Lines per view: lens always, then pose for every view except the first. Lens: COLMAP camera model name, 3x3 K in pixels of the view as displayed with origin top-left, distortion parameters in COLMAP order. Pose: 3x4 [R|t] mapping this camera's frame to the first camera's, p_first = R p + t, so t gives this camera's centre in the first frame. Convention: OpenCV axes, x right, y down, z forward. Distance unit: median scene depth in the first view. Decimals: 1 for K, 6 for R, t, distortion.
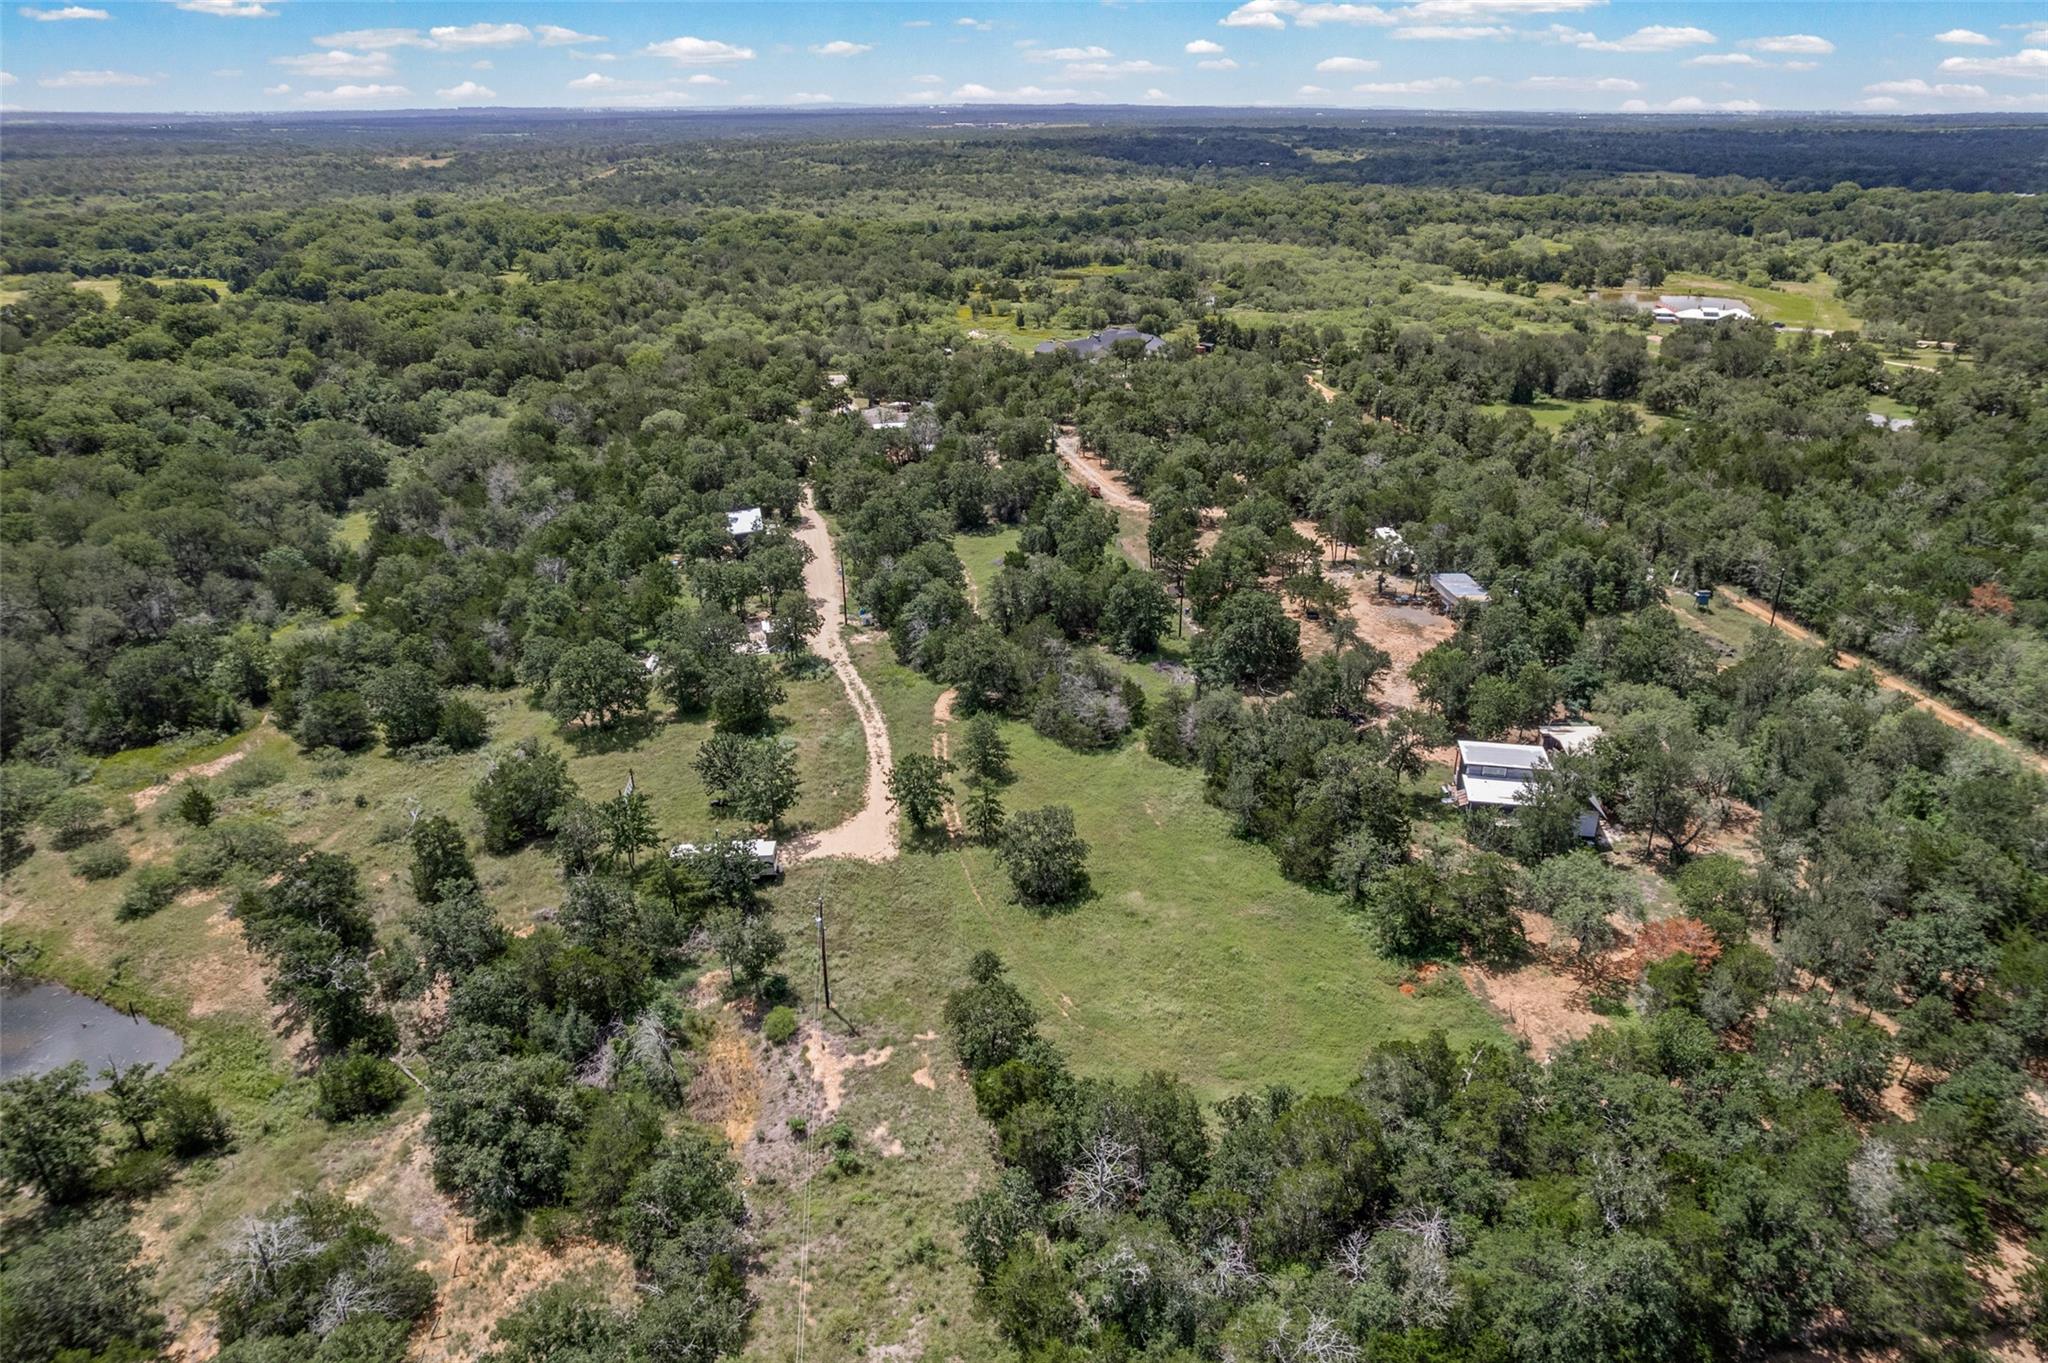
lens RADIAL K [[1315.5, 0, 1031.6], [0, 1315.5, 681.5], [0, 0, 1]] dist [-0.087059, 0.080609]
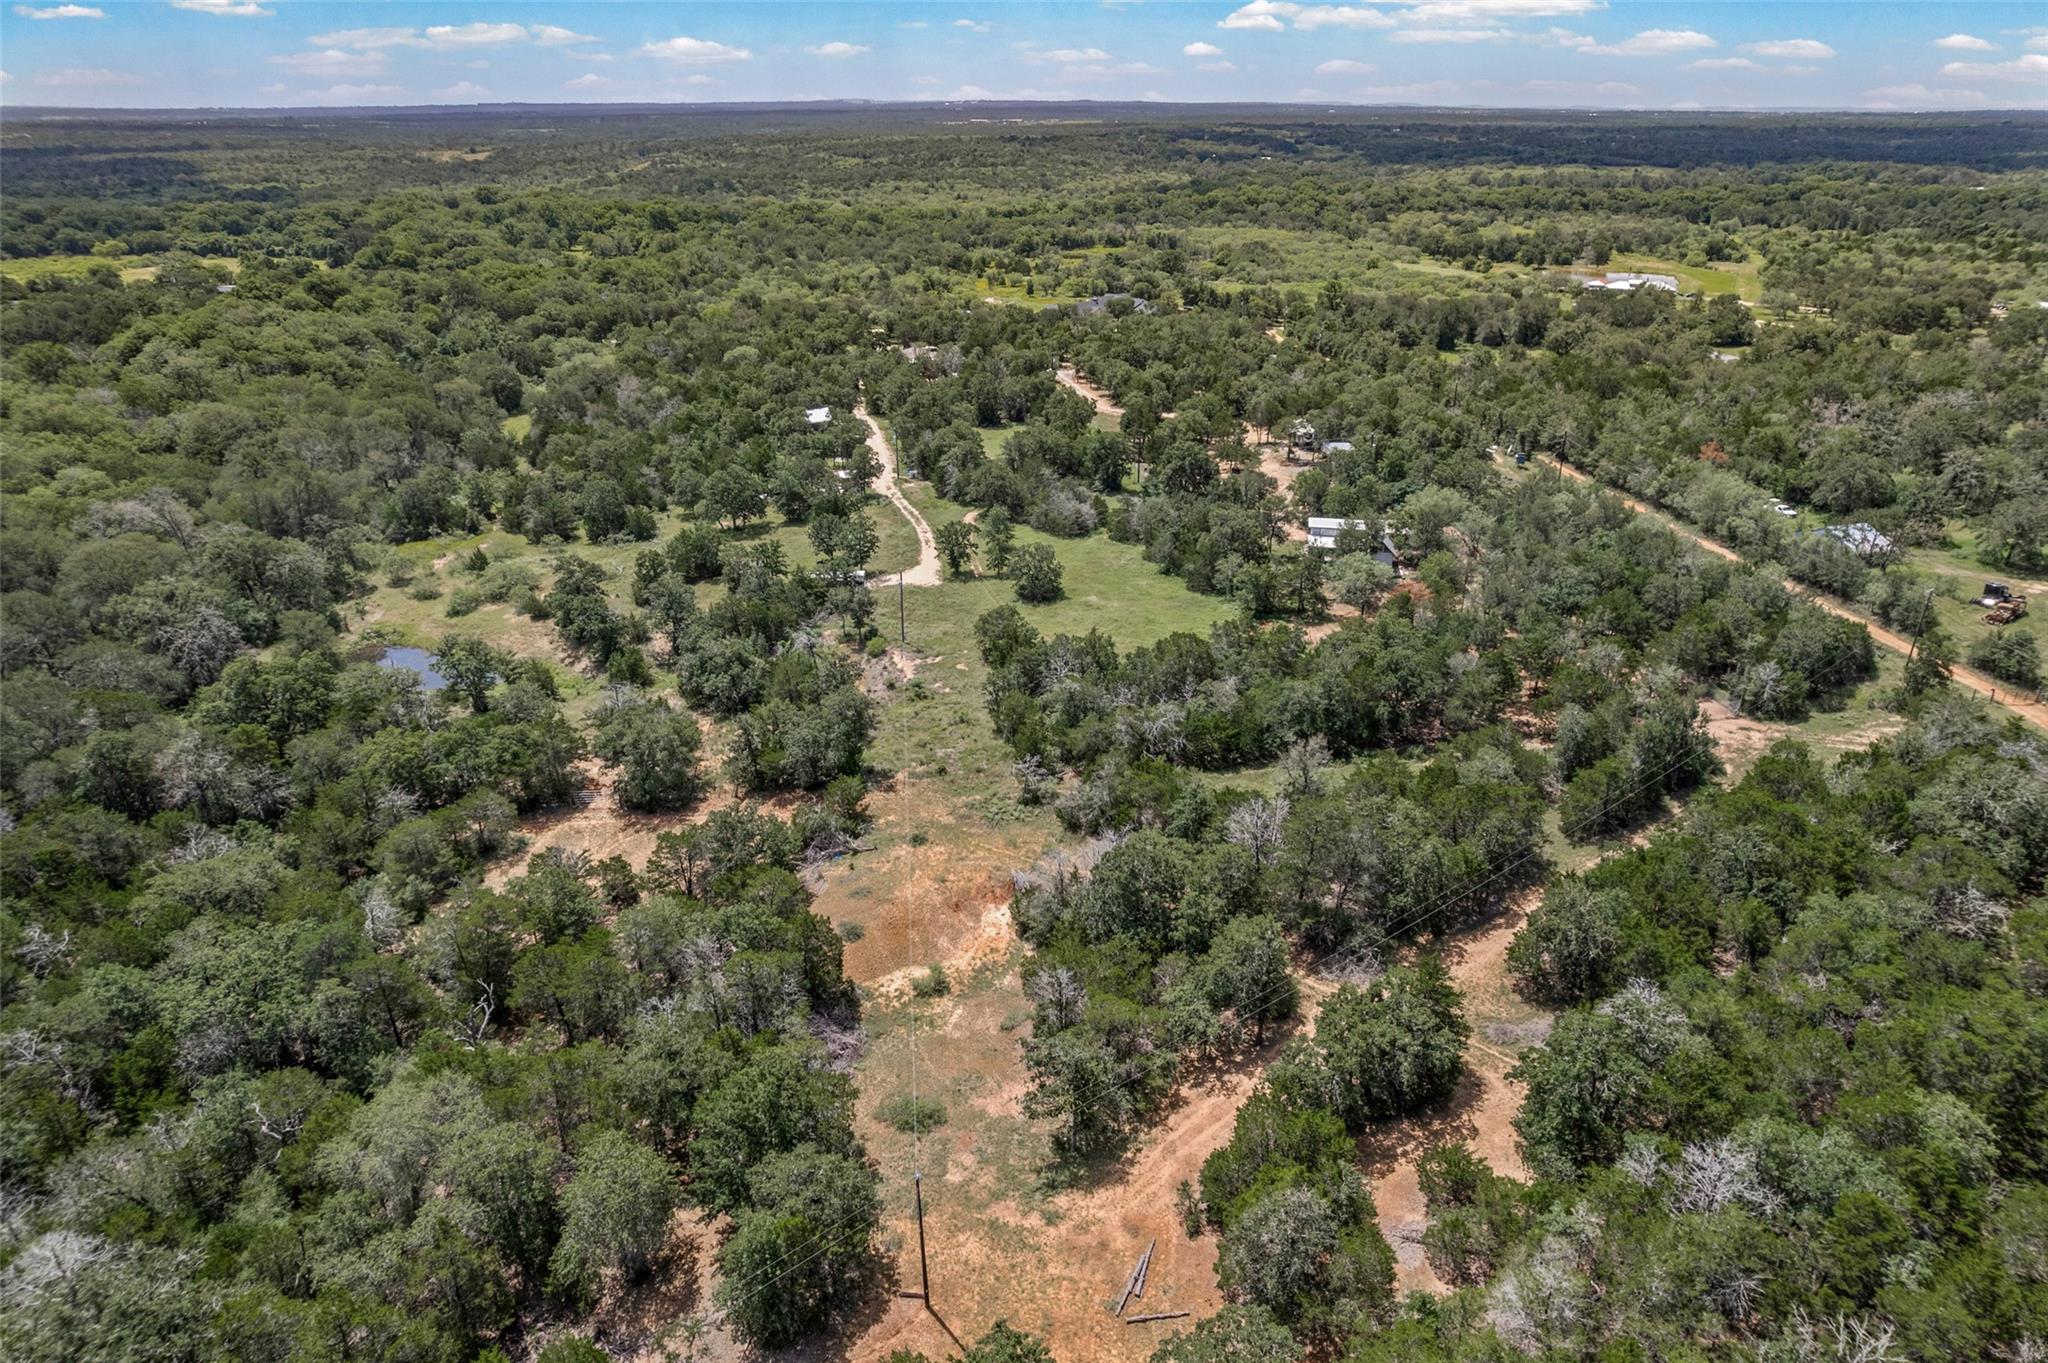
lens RADIAL K [[1315.5, 0, 1031.6], [0, 1315.5, 681.5], [0, 0, 1]] dist [-0.087059, 0.080609]
pose [[0.999943, 0.004989, -0.009442, 0.009512], [-0.004968, 0.999985, 0.002244, 0.121859], [0.009453, -0.002197, 0.999953, -0.275185]]
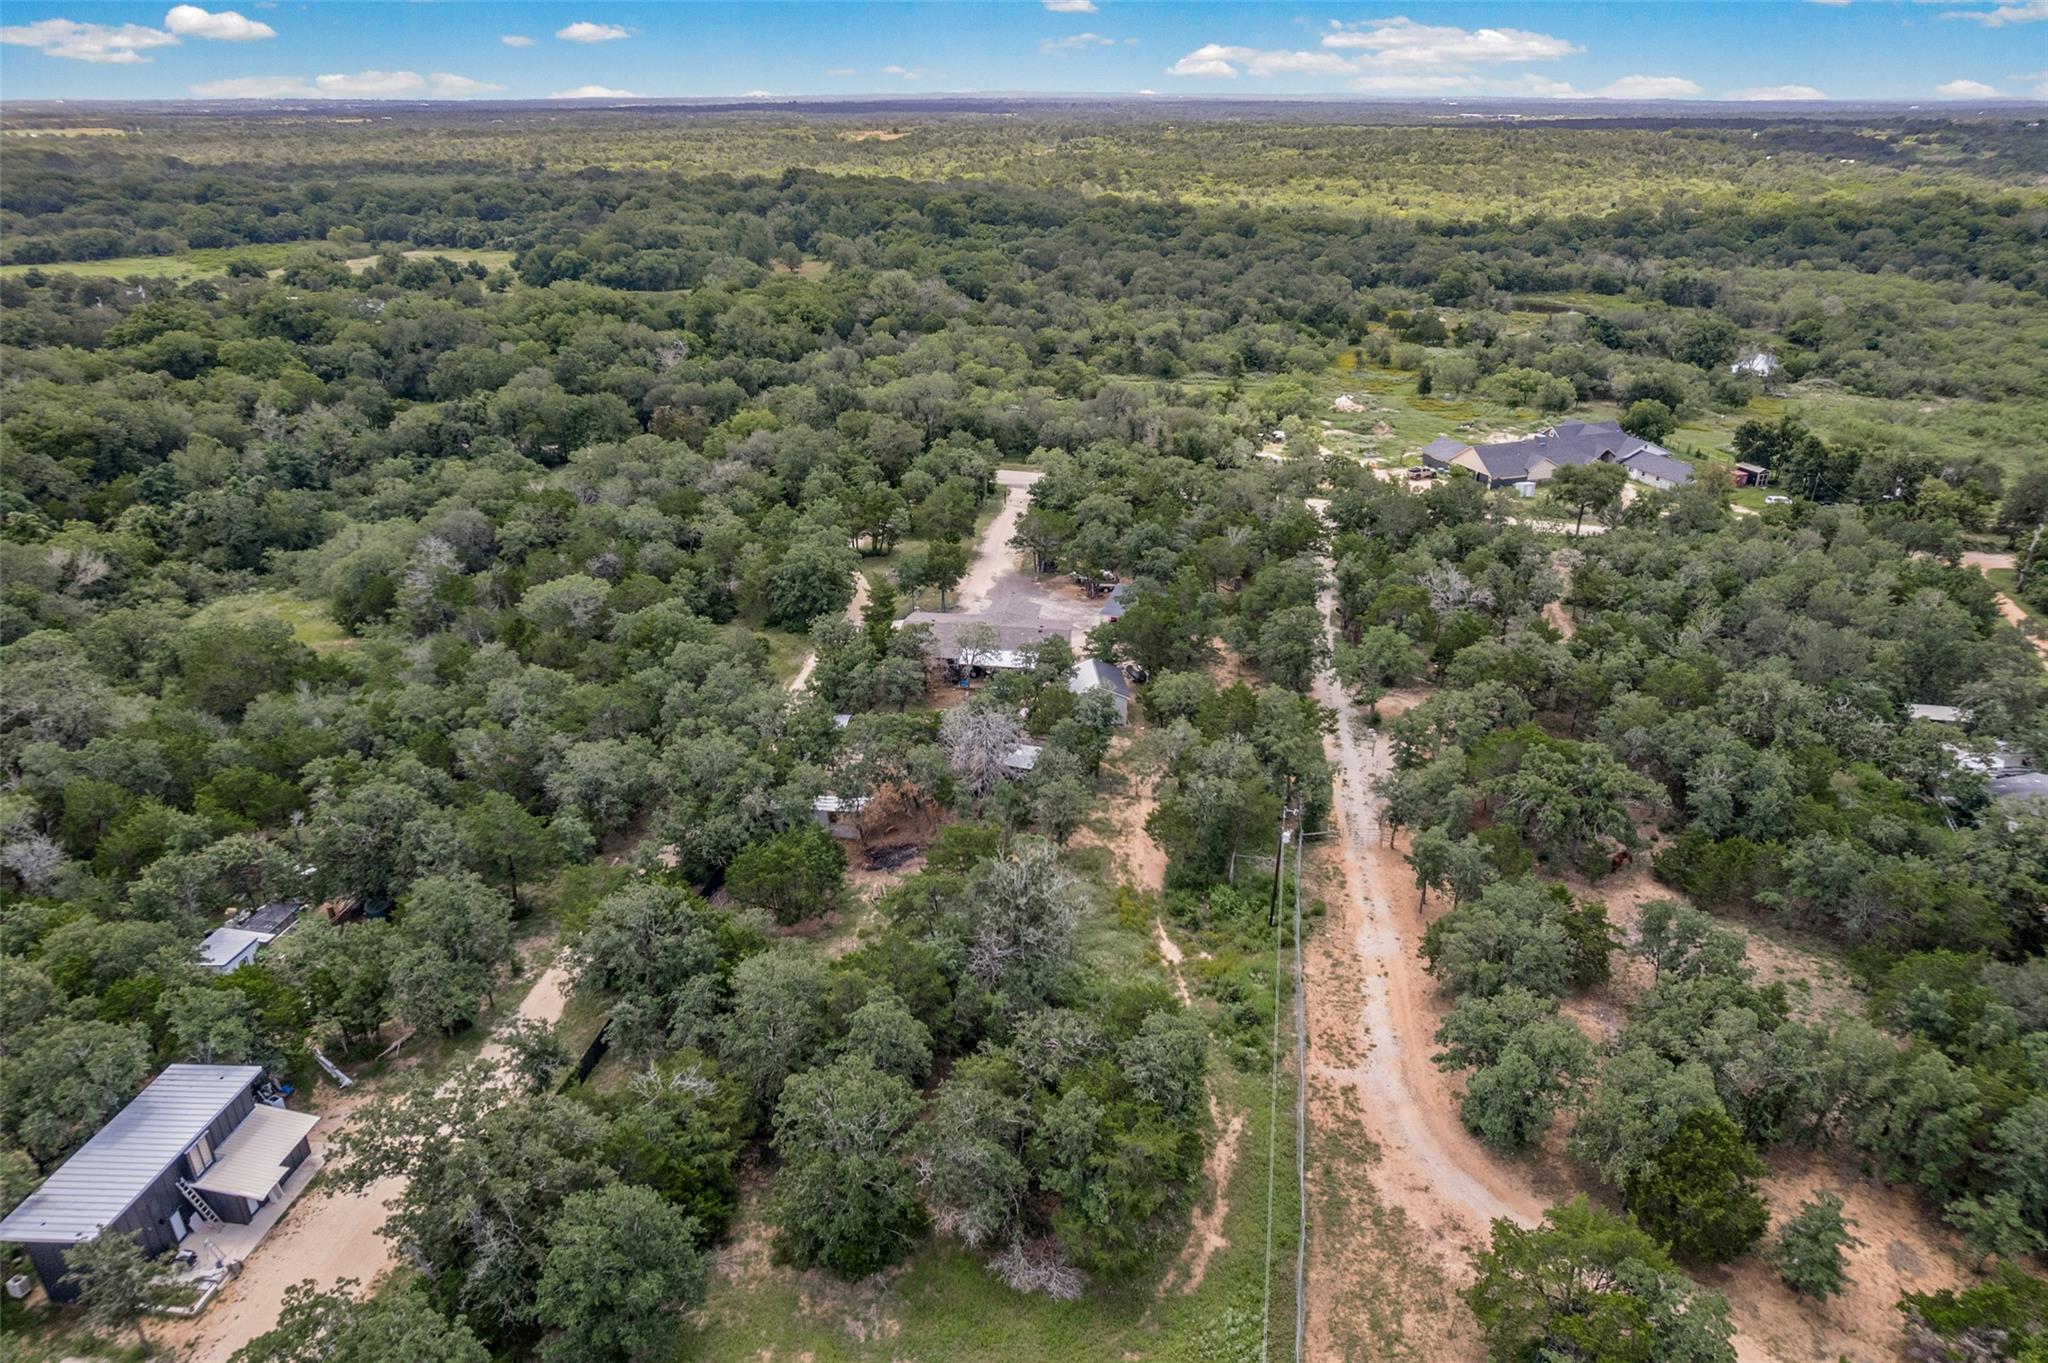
lens RADIAL K [[1315.5, 0, 1031.6], [0, 1315.5, 681.5], [0, 0, 1]] dist [-0.087059, 0.080609]
pose [[0.937118, 0.145732, -0.317132, 0.060601], [-0.143650, 0.989171, 0.030072, -0.235350], [0.318080, 0.017375, 0.947905, 0.651407]]
